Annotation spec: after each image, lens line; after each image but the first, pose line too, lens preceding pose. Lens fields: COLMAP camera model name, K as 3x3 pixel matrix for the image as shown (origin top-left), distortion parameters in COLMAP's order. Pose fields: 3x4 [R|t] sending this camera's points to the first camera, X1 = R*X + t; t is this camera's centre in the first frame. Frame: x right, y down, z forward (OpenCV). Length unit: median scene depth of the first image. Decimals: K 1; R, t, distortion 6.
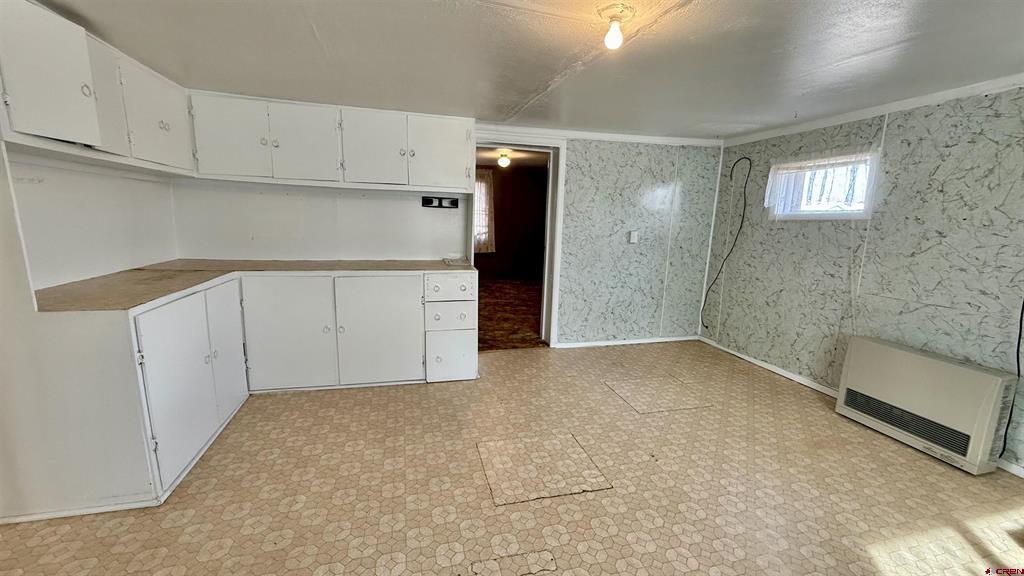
lens RADIAL K [[408.9, 0, 508.2], [0, 408.9, 287.9], [0, 0, 1]] dist [-0.000142, 0.000174]
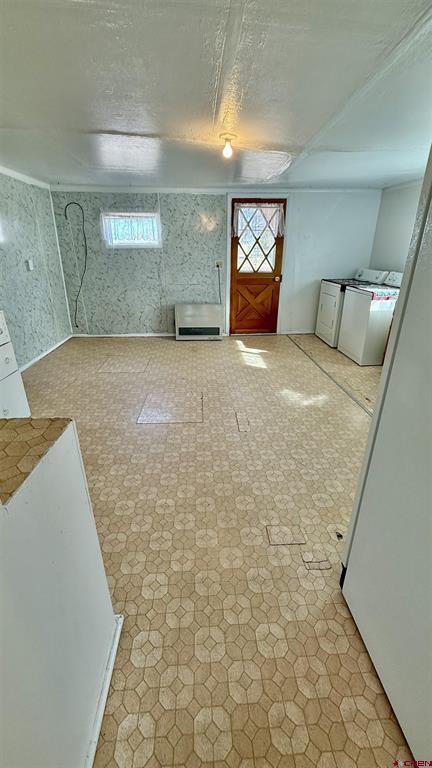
lens RADIAL K [[306.7, 0, 216.2], [0, 306.7, 381.8], [0, 0, 1]] dist [-0.000142, 0.000174]
pose [[0.195726, -0.402350, 0.894319, -0.738052], [0.166111, 0.912381, 0.374122, -0.080011], [-0.966488, 0.075330, 0.245412, 0.381094]]
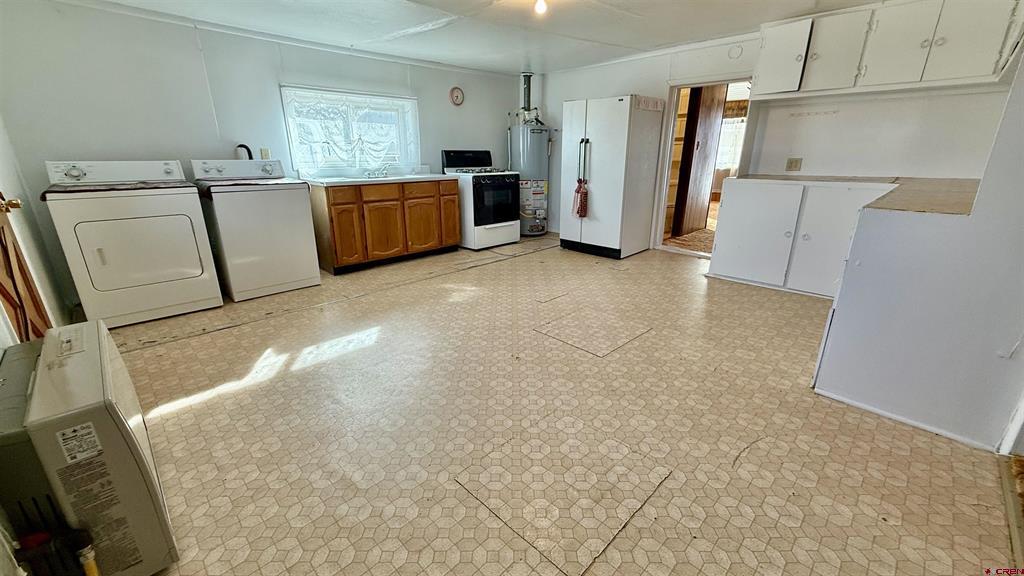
lens RADIAL K [[408.9, 0, 509.5], [0, 408.9, 287.1], [0, 0, 1]] dist [-0.000142, 0.000174]
pose [[-0.863606, 0.140328, -0.484244, 0.657076], [-0.101430, 0.892487, 0.439522, -0.151558], [0.493858, 0.428691, -0.756524, 1.321012]]
